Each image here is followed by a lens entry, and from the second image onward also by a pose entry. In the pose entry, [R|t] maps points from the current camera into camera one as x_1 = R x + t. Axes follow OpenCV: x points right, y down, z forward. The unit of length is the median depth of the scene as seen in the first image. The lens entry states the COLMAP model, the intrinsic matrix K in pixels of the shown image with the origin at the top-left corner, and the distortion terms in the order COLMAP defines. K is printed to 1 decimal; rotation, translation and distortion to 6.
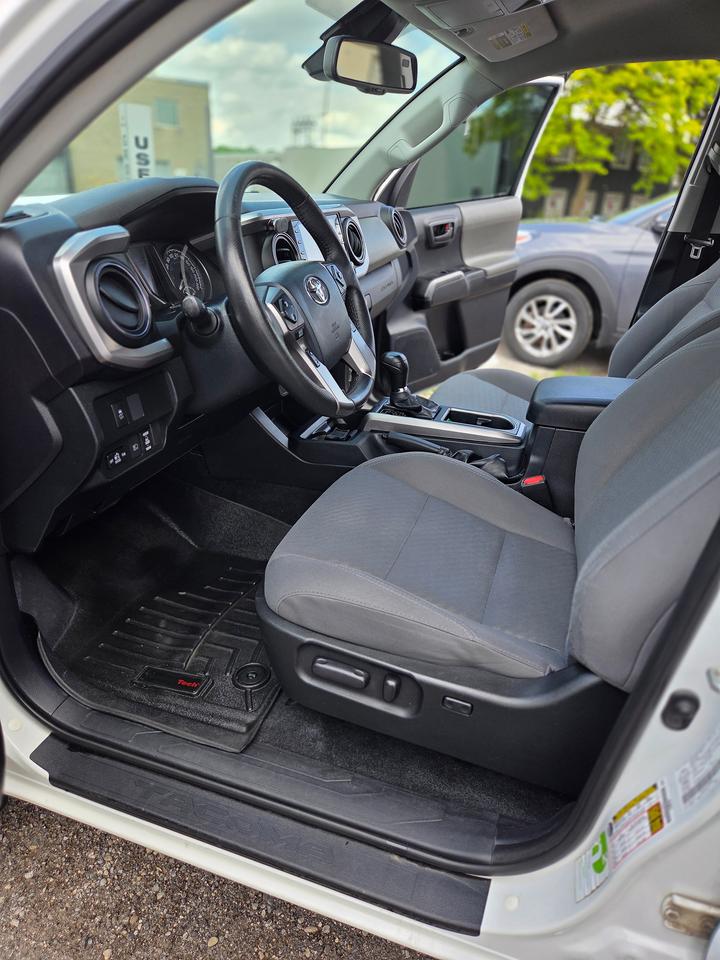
lens RADIAL K [[635.4, 0, 371.8], [0, 635.4, 490.8], [0, 0, 1]] dist [0.081062, -0.075225]
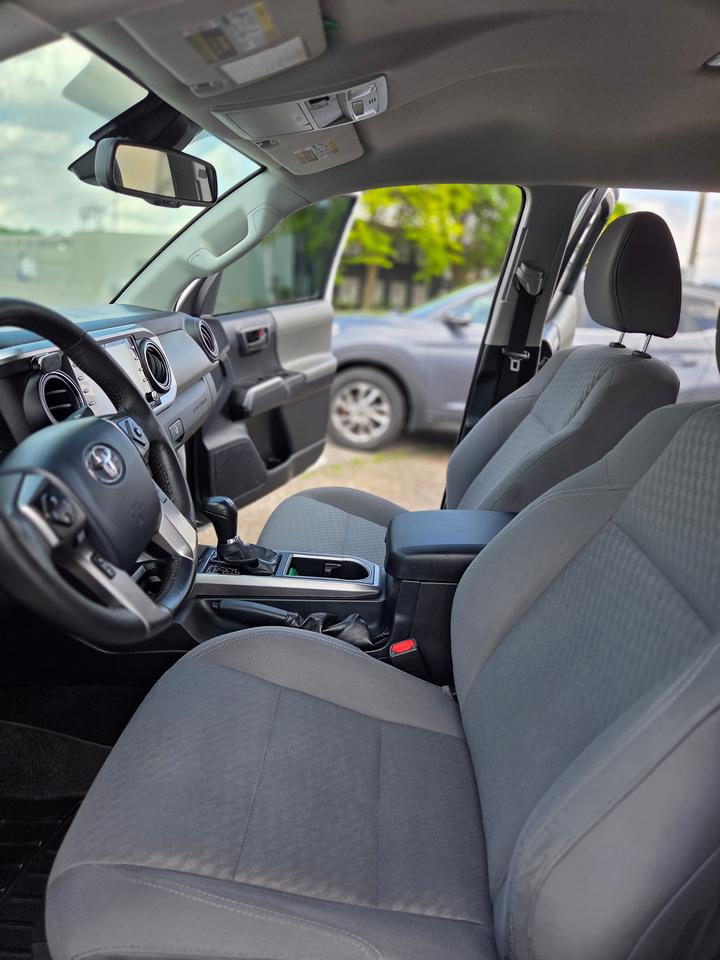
lens RADIAL K [[635.4, 0, 371.8], [0, 635.4, 490.8], [0, 0, 1]] dist [0.081062, -0.075225]
pose [[0.958878, -0.079171, 0.272552, 0.001253], [0.109969, 0.988930, -0.099625, -0.100718], [-0.261647, 0.125500, 0.956969, 0.133159]]
